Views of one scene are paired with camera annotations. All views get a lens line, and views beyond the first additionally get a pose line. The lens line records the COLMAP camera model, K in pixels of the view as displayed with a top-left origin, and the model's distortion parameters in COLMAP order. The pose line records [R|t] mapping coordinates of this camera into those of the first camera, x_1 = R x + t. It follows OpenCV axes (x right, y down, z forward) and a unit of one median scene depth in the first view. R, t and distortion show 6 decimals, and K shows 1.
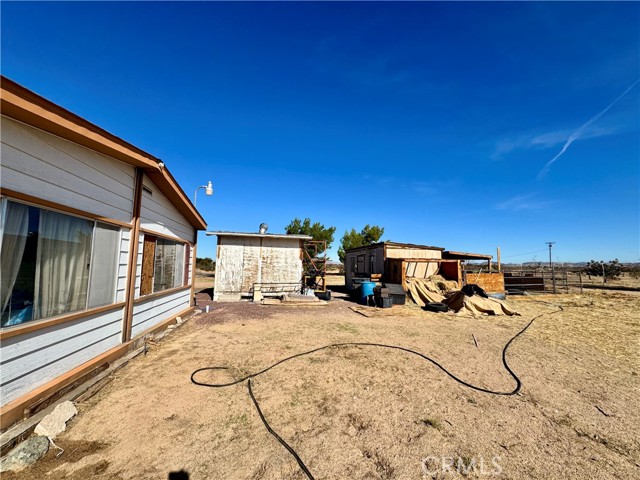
lens RADIAL K [[256.4, 0, 320.0], [0, 256.4, 240.0], [0, 0, 1]] dist [0.000580, 0.000103]
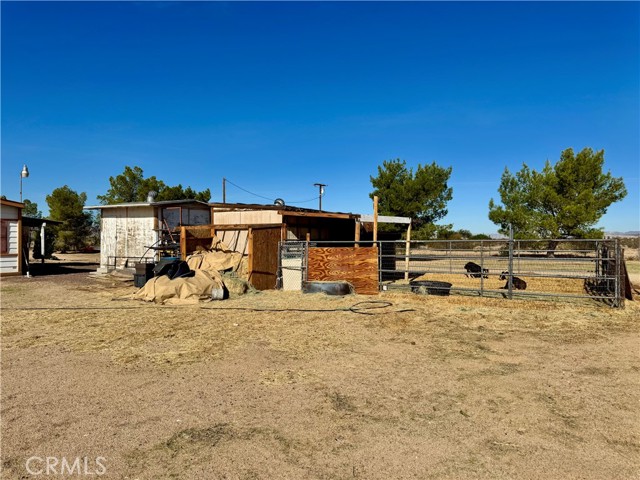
lens RADIAL K [[448.3, 0, 320.0], [0, 448.3, 240.0], [0, 0, 1]] dist [0.085570, -0.120750]
pose [[0.724080, -0.010382, -0.689638, 1.349417], [0.075670, 0.995047, 0.064469, 0.052143], [0.685552, -0.098866, 0.721279, 0.295396]]
